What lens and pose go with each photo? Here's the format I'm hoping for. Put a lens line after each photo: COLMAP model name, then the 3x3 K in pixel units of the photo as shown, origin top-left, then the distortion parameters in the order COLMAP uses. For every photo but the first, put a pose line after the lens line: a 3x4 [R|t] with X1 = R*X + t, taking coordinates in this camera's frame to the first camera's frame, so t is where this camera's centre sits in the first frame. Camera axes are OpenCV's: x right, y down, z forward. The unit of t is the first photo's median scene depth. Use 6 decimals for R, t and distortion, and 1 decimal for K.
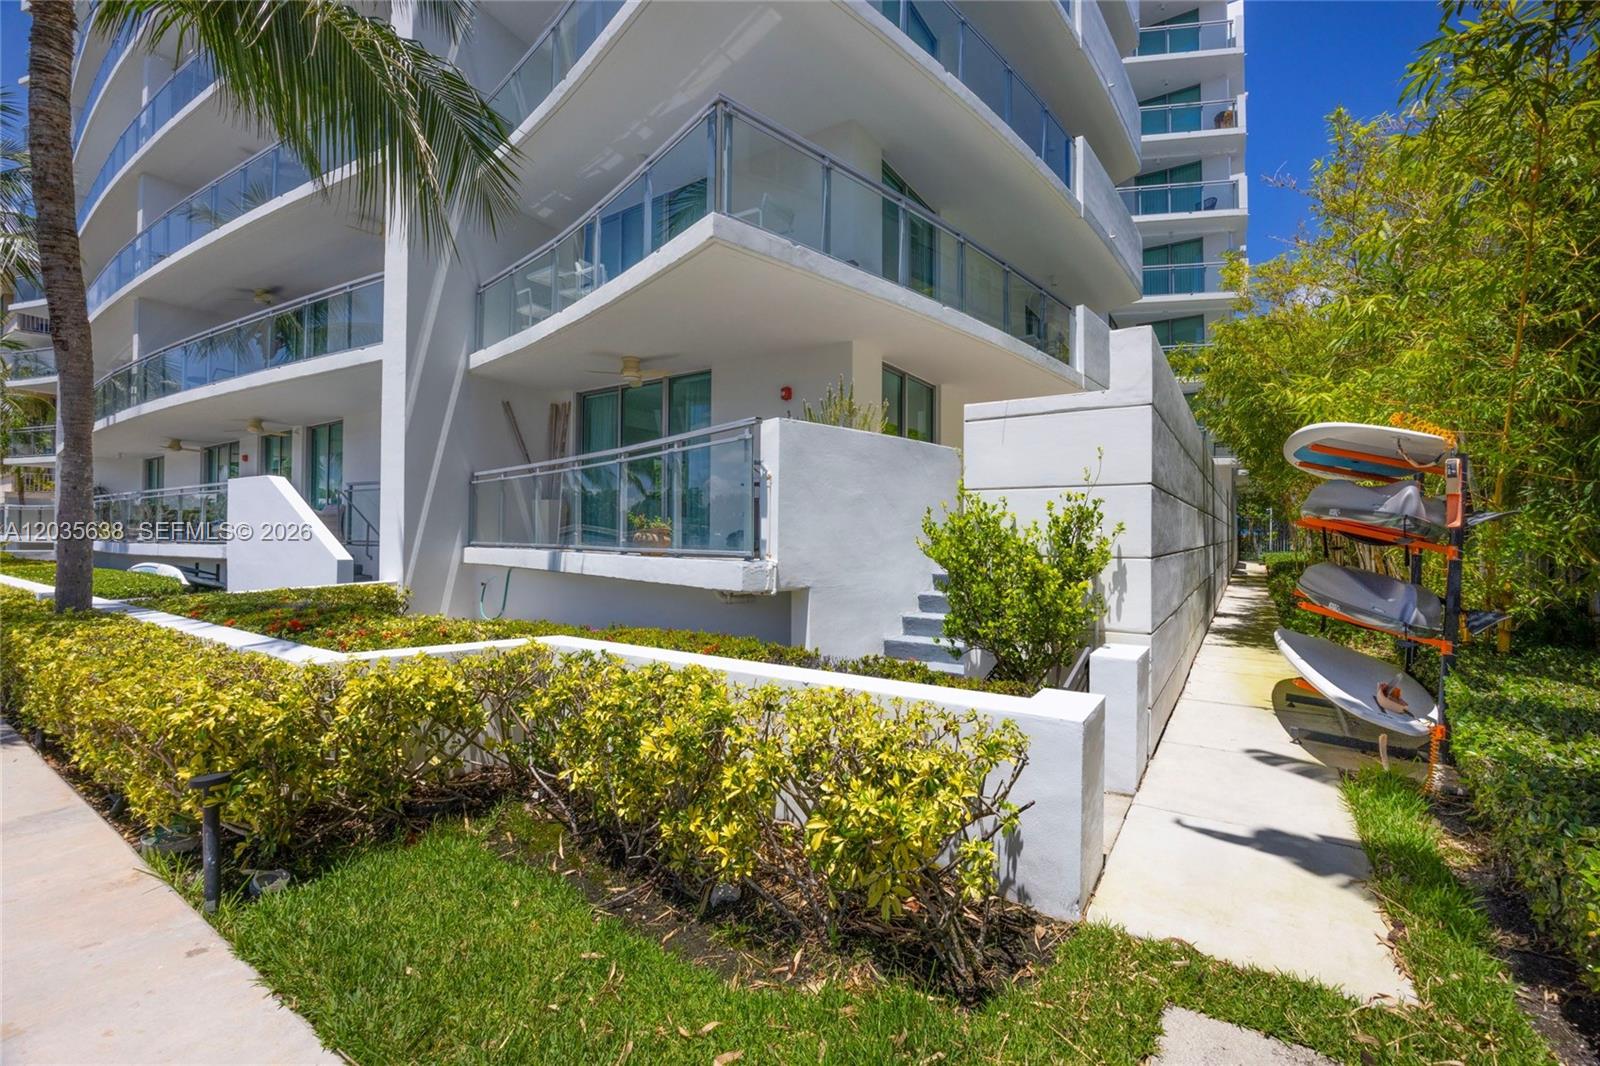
lens RADIAL K [[704.7, 0, 854.2], [0, 704.7, 527.5], [0, 0, 1]] dist [-0.017505, 0.001638]
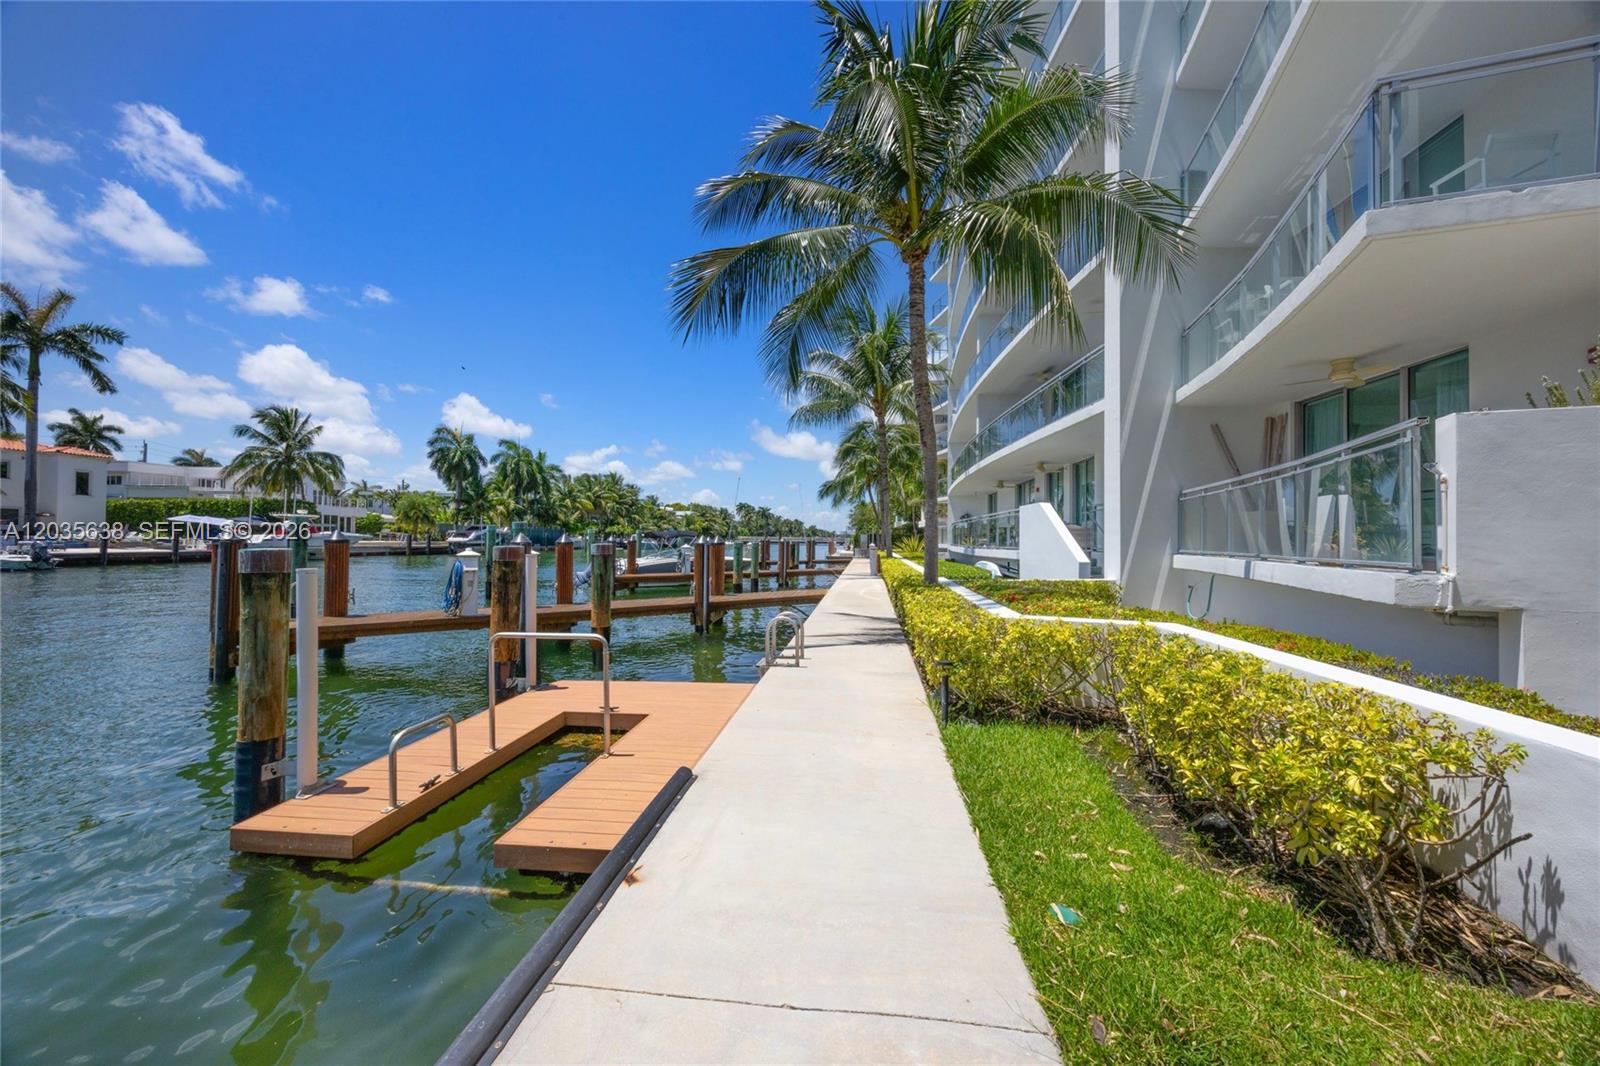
lens RADIAL K [[610.2, 0, 792.8], [0, 610.2, 534.5], [0, 0, 1]] dist [-0.007184, -0.000628]
pose [[0.447099, -0.008437, -0.894445, 0.119209], [0.003706, 0.999964, -0.007580, -0.000332], [0.894477, 0.000075, 0.447114, -0.050209]]
